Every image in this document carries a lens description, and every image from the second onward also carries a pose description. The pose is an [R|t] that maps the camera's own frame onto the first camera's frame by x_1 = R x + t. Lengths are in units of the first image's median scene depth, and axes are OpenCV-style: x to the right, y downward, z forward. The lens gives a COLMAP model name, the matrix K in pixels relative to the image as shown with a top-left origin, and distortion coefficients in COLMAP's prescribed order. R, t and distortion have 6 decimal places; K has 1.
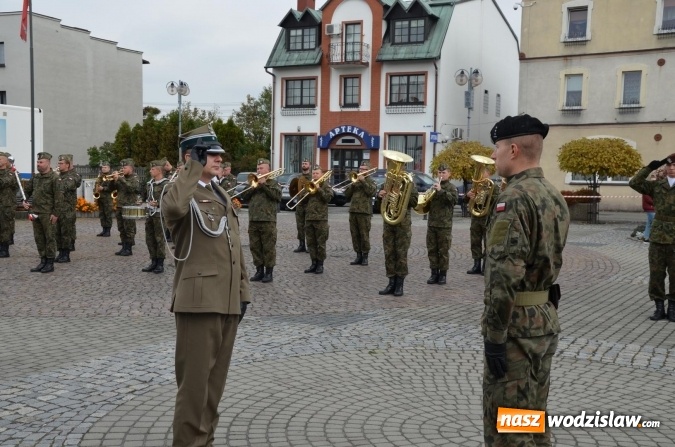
lens RADIAL K [[836.7, 0, 338.6], [0, 836.7, 220.3], [0, 0, 1]] dist [0.136659, 0.000000]
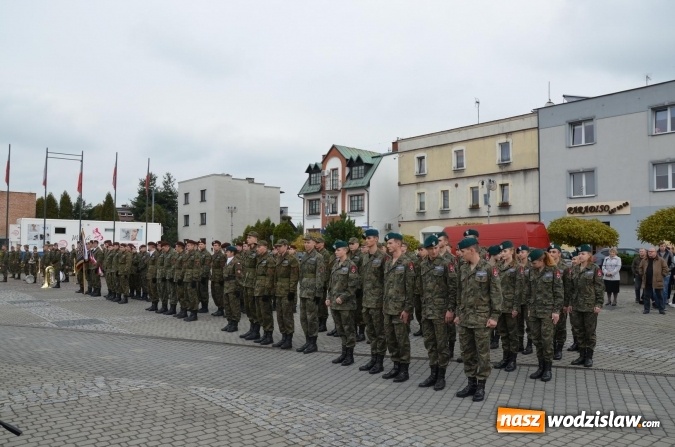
lens RADIAL K [[545.3, 0, 351.2], [0, 545.3, 230.4], [0, 0, 1]] dist [-0.127897, -0.026165]
pose [[0.951055, -0.031666, -0.307393, 0.424648], [0.002472, 0.995484, -0.094901, 0.015276], [0.309010, 0.089497, 0.946838, -0.118801]]
